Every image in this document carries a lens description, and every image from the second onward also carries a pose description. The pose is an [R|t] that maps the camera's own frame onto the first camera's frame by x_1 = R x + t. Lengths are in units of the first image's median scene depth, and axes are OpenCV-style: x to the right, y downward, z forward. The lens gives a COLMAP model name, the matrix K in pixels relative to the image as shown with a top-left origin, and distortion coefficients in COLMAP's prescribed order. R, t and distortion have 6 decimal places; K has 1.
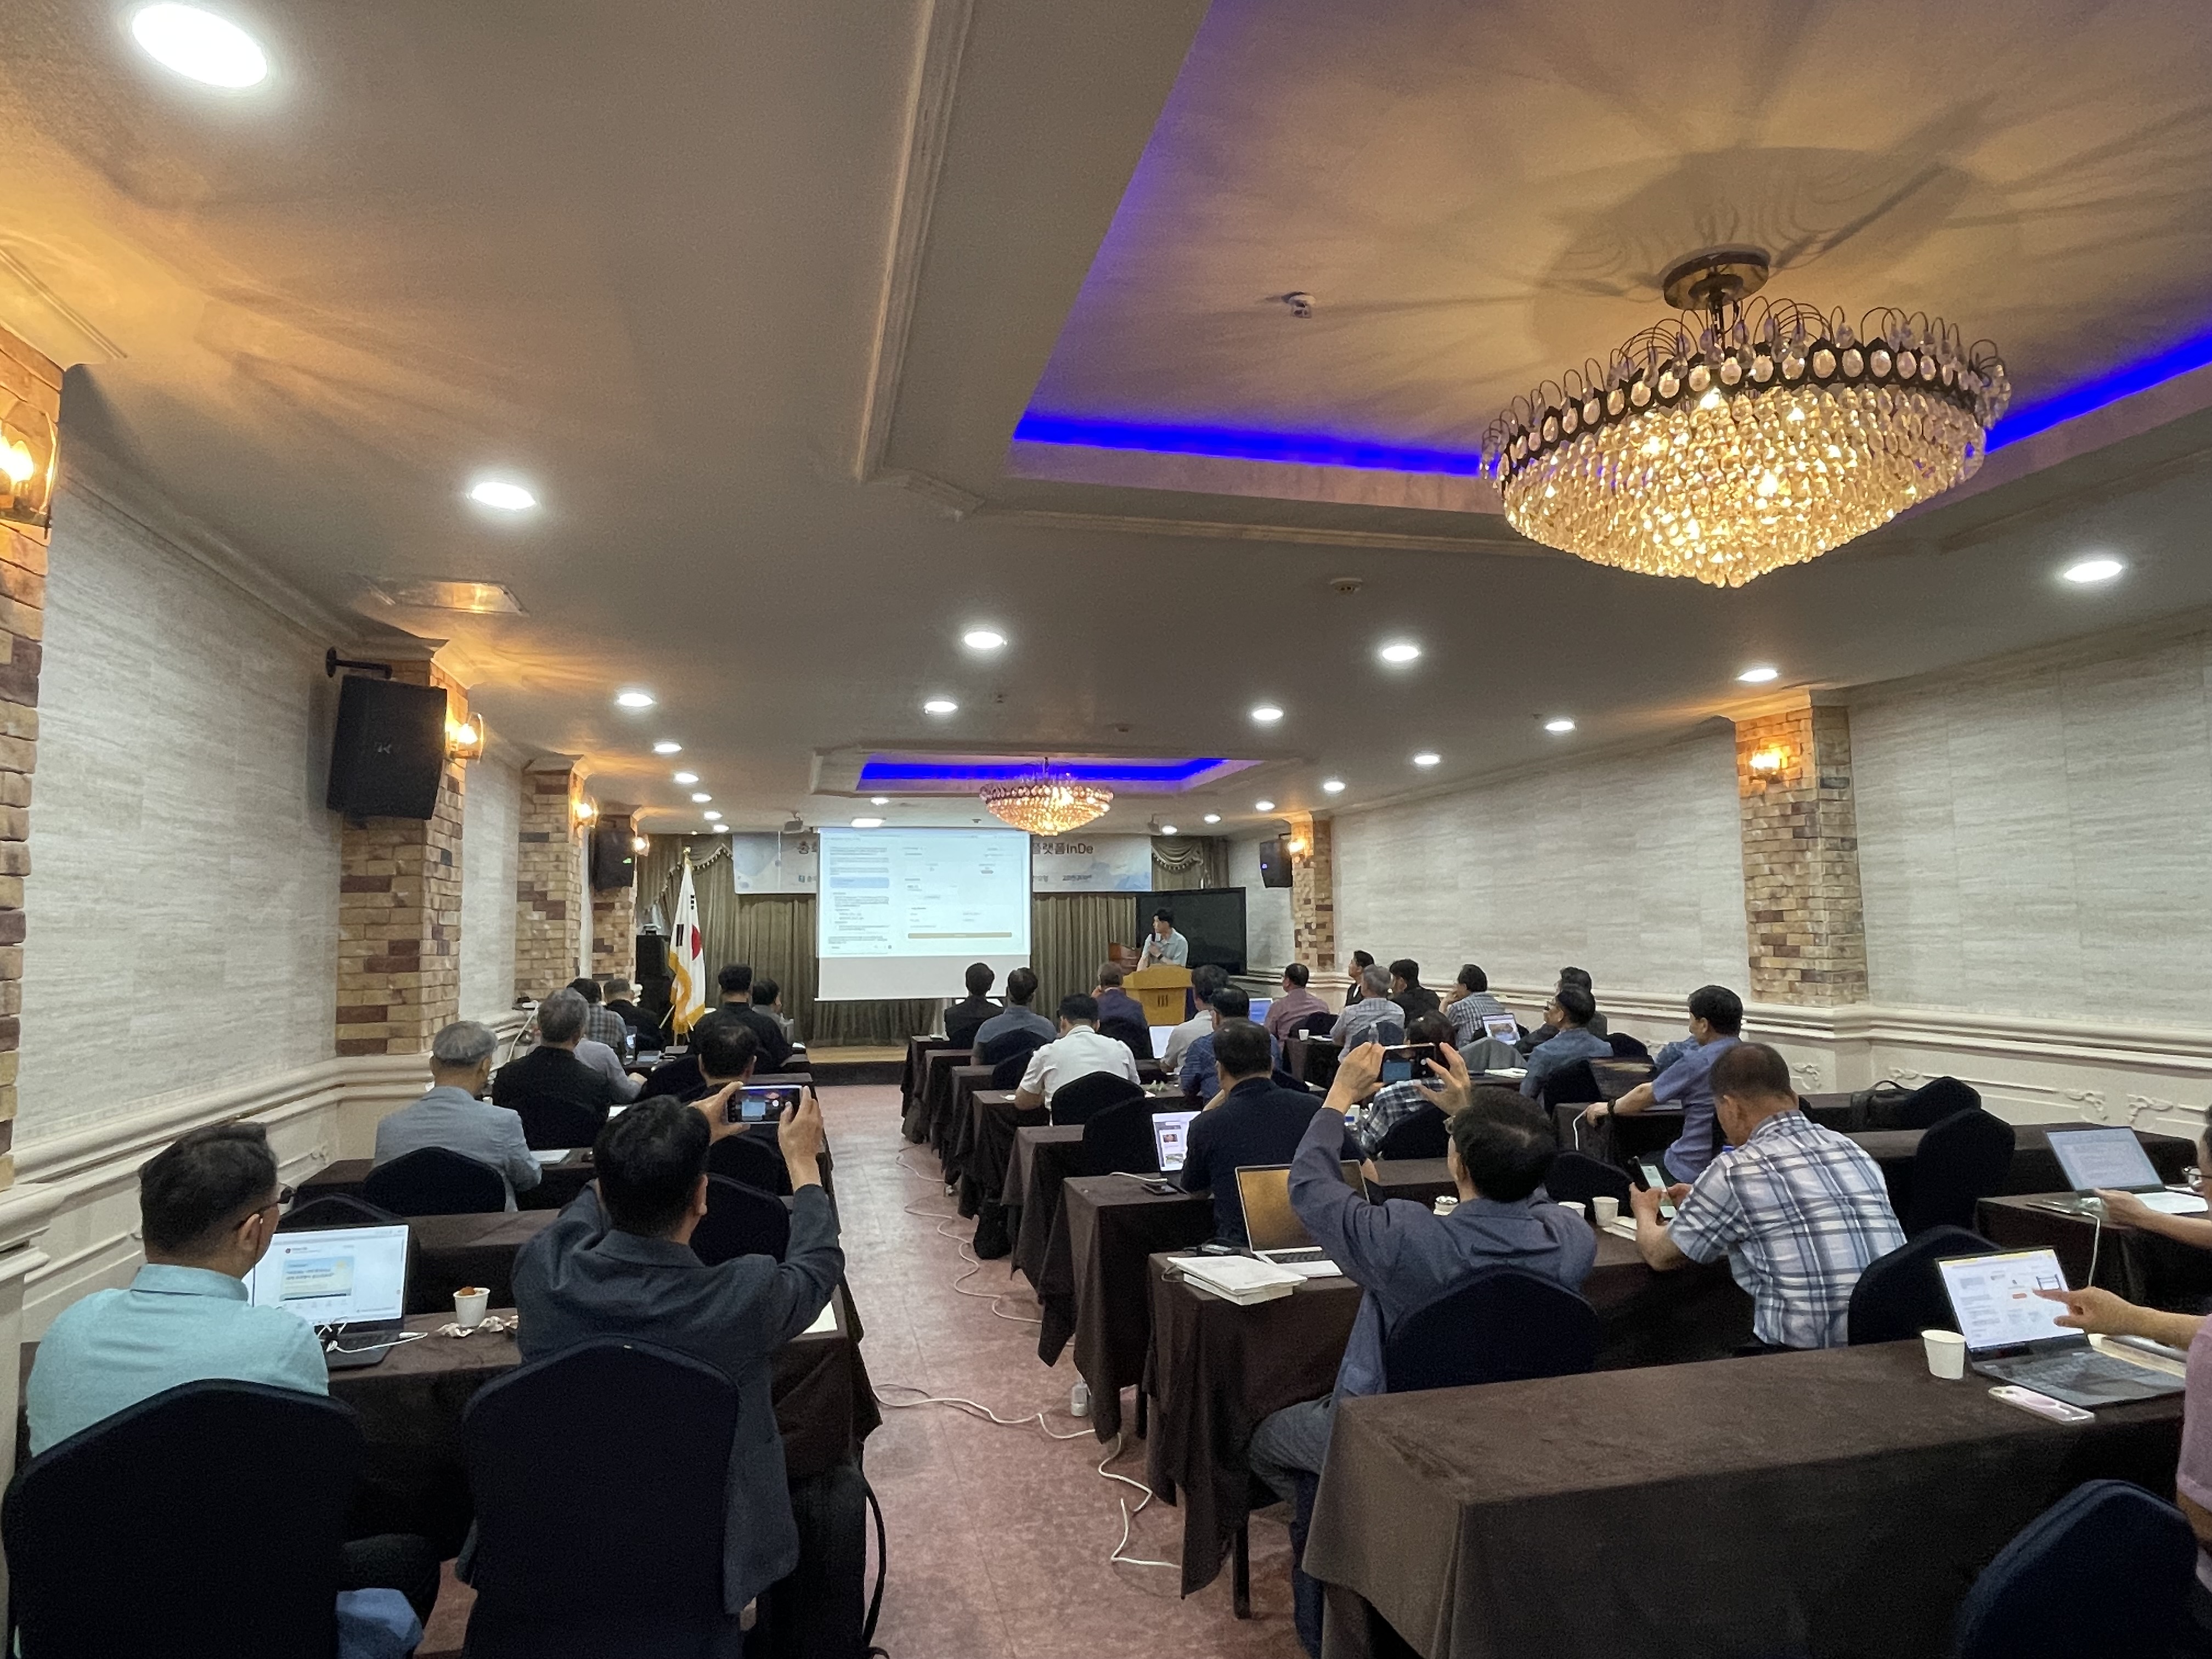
lens RADIAL K [[1305.8, 0, 1113.0], [0, 1305.8, 818.7], [0, 0, 1]] dist [0.000687, -0.000748]
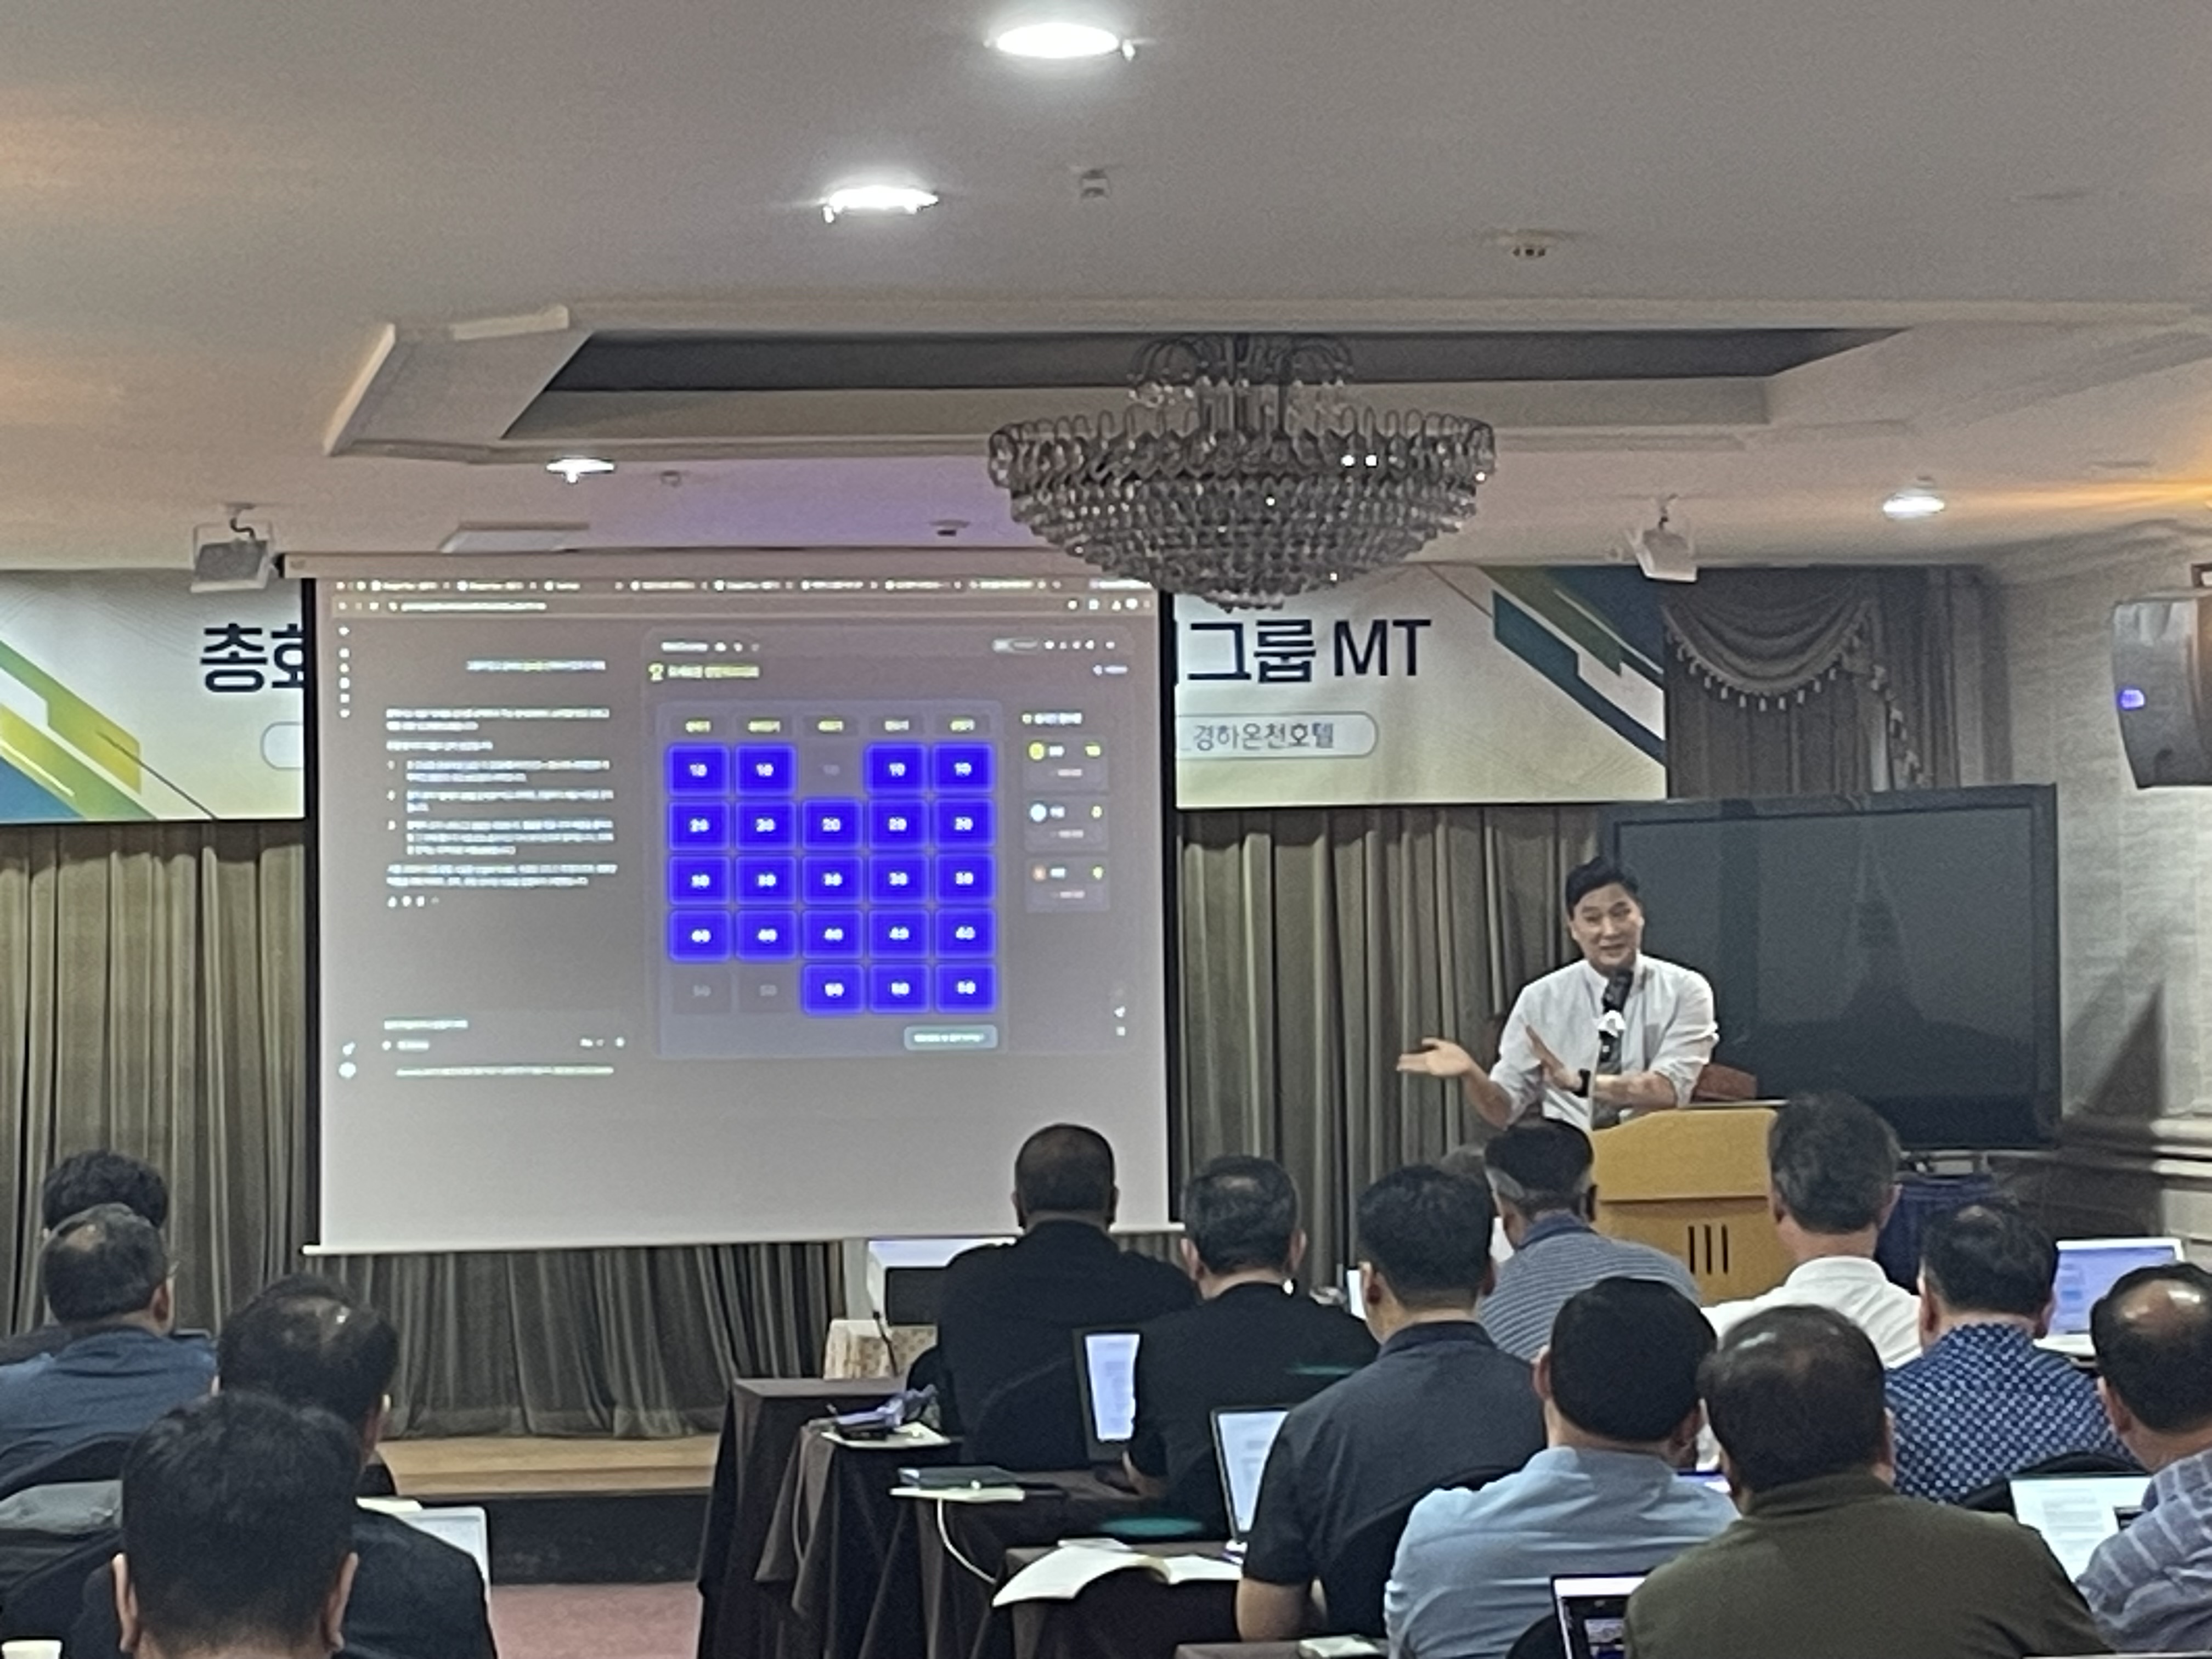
lens RADIAL K [[6176.2, 0, 1111.2], [0, 6176.2, 824.1], [0, 0, 1]] dist [0.158648, 0.000000]
pose [[0.997870, -0.006413, -0.064915, 0.001671], [0.010678, 0.997791, 0.065574, -0.018802], [0.064351, -0.066127, 0.995734, -0.166879]]
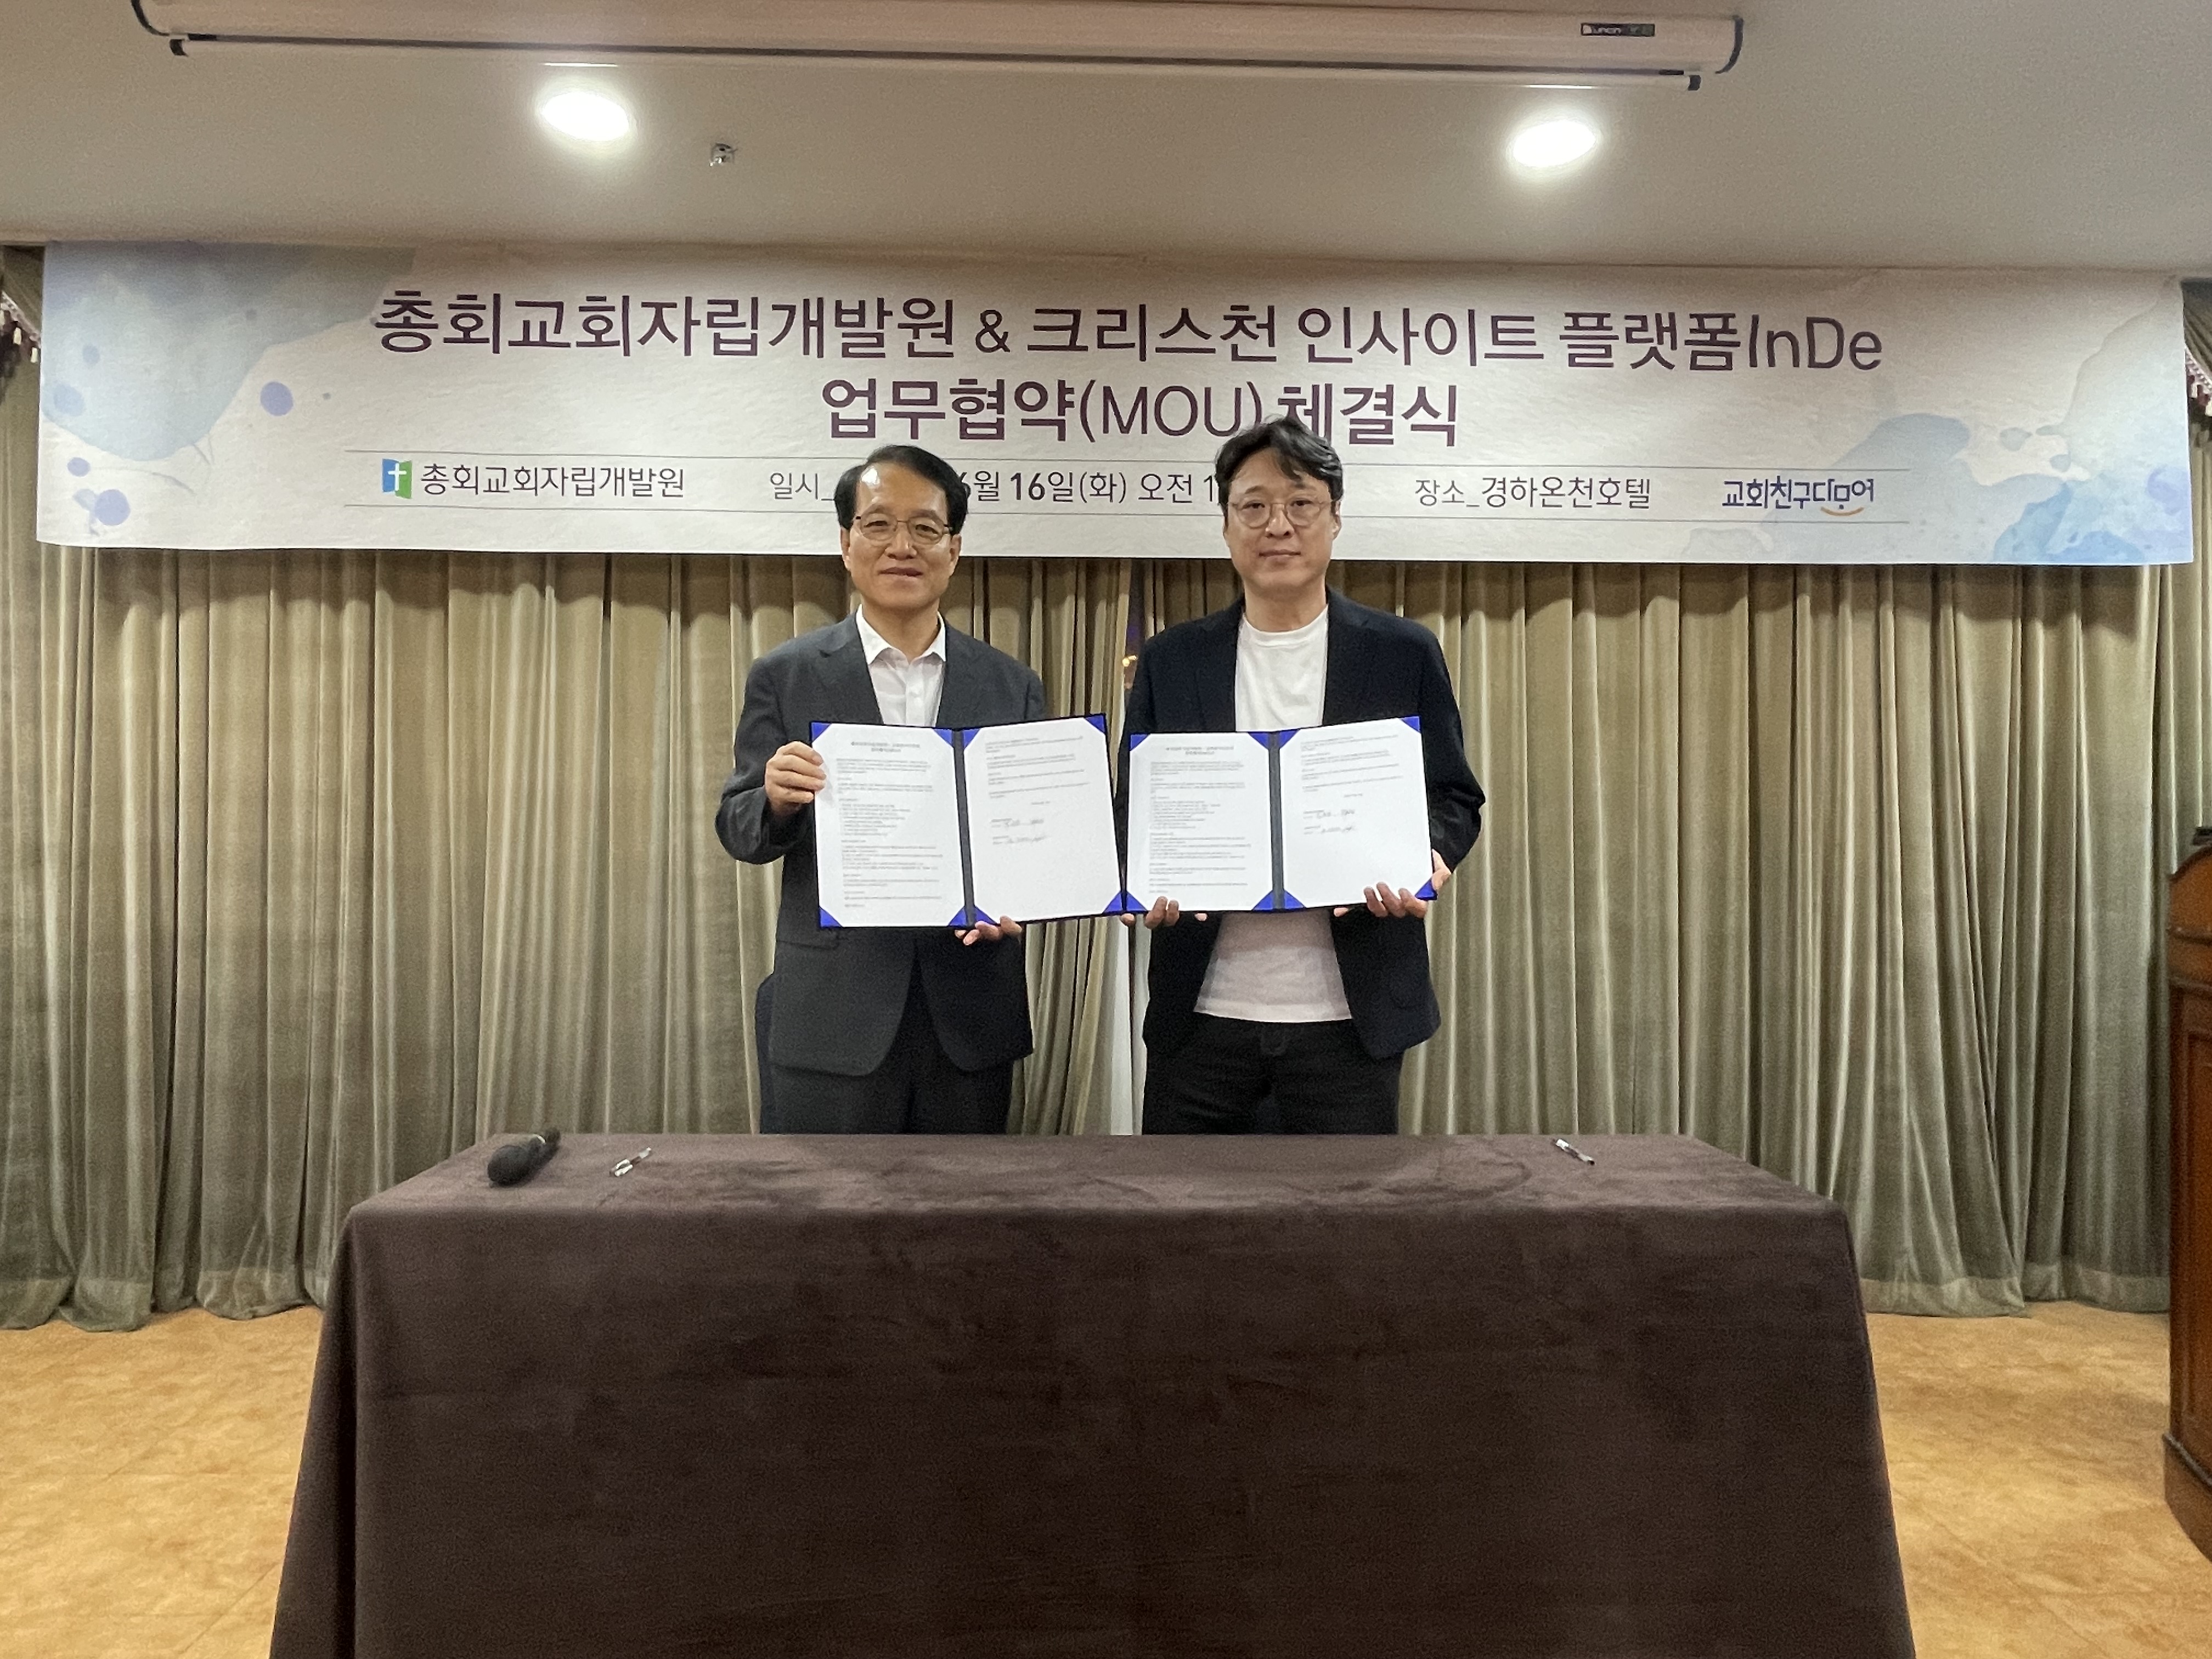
lens RADIAL K [[1379.6, 0, 1123.4], [0, 1379.6, 774.2], [0, 0, 1]] dist [0.001916, -0.003944]
pose [[0.979005, 0.016531, -0.203166, -0.099809], [0.001983, 0.995887, 0.090587, 0.081744], [0.203828, -0.089088, 0.974945, 0.927669]]
